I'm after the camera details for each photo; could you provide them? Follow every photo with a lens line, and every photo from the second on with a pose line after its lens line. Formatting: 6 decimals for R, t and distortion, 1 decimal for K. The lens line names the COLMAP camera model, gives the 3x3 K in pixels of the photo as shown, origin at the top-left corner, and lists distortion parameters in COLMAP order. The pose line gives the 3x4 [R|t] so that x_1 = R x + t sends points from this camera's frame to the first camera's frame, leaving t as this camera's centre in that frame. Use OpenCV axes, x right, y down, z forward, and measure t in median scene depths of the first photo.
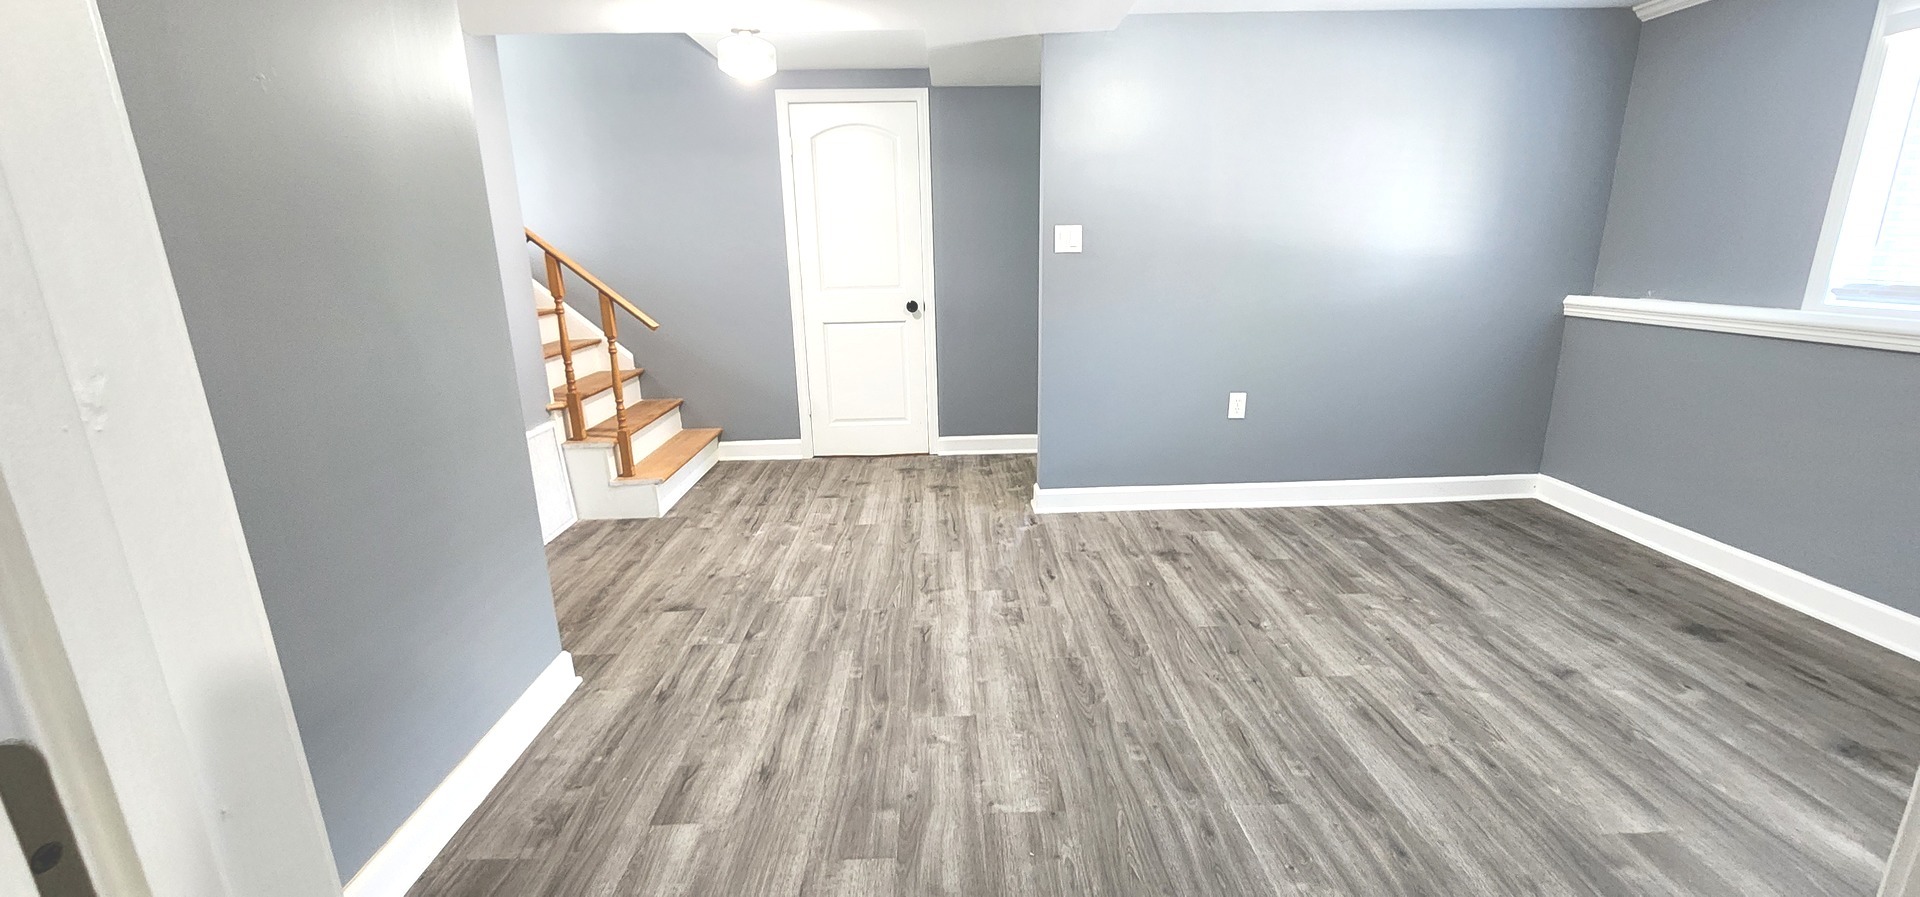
lens RADIAL K [[799.5, 0, 964.2], [0, 799.5, 453.2], [0, 0, 1]] dist [-0.001846, -0.000077]
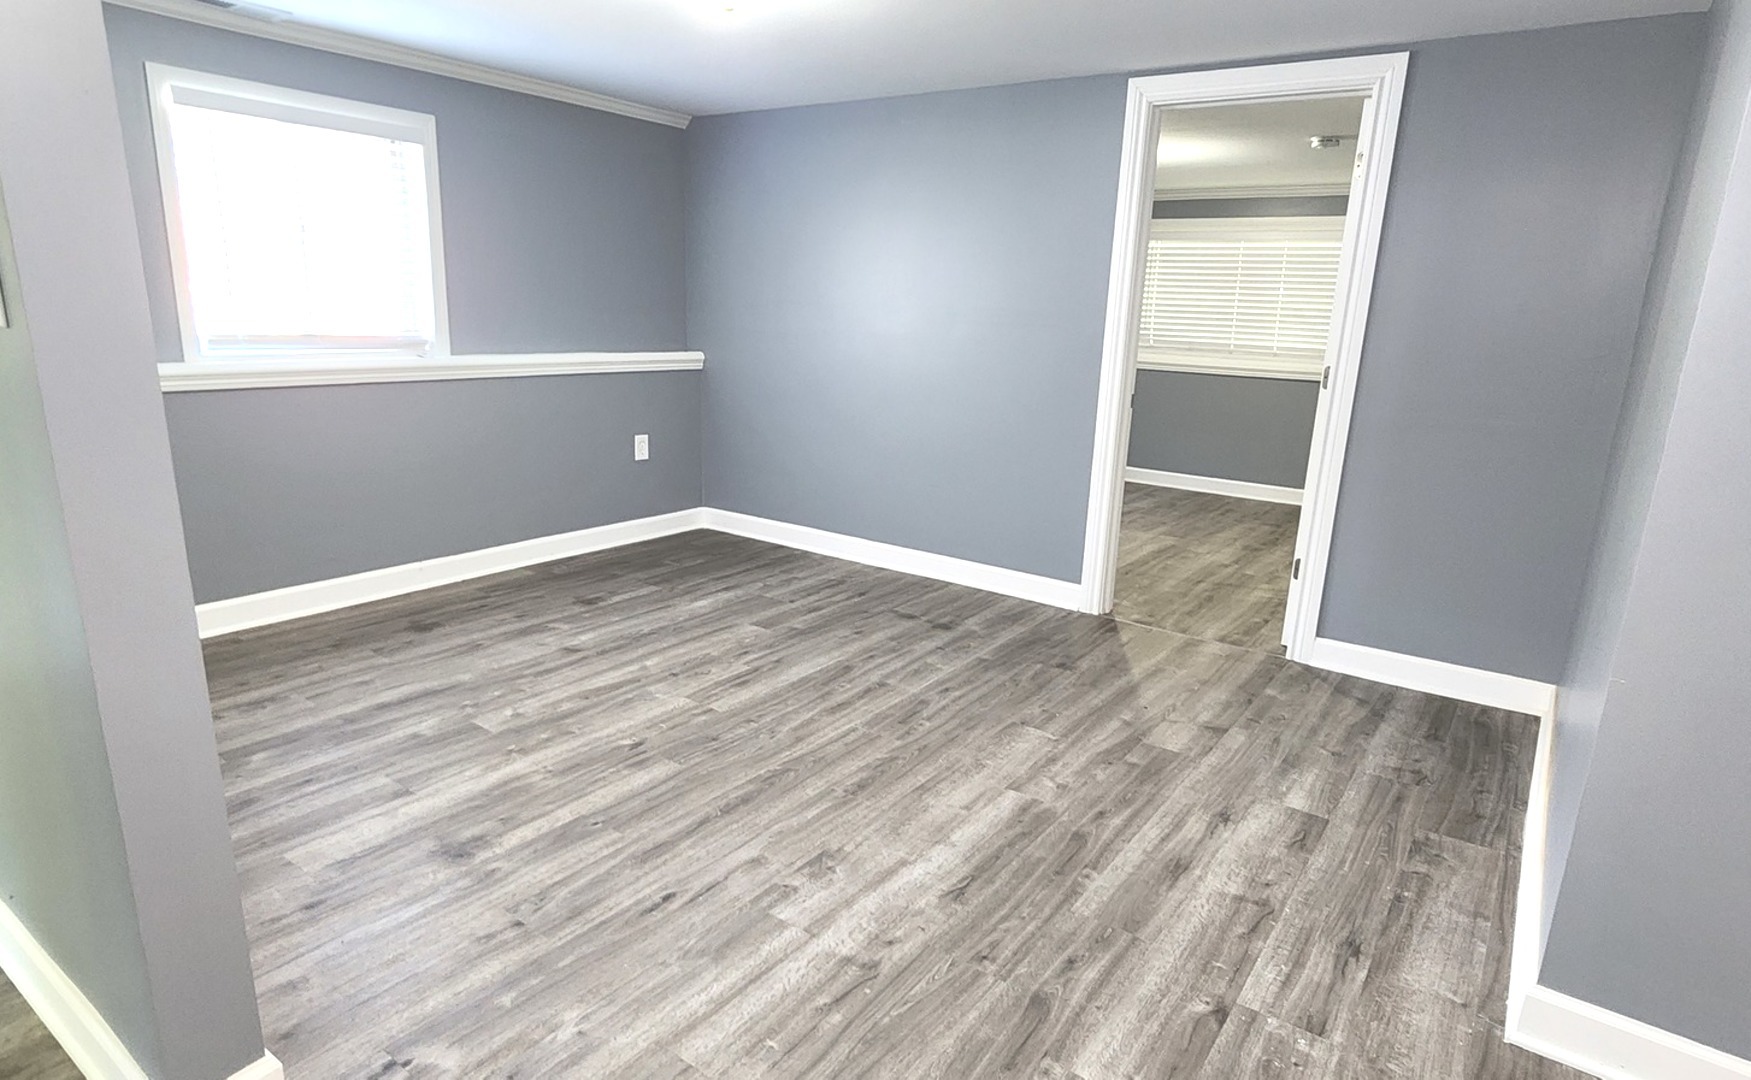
lens RADIAL K [[953.7, 0, 875.5], [0, 953.7, 540.0], [0, 0, 1]] dist [-0.002339, -0.000224]
pose [[-0.791731, -0.157304, 0.590269, -0.467007], [0.130908, 0.900138, 0.415470, -0.426821], [-0.596679, 0.406212, -0.692074, 1.636587]]
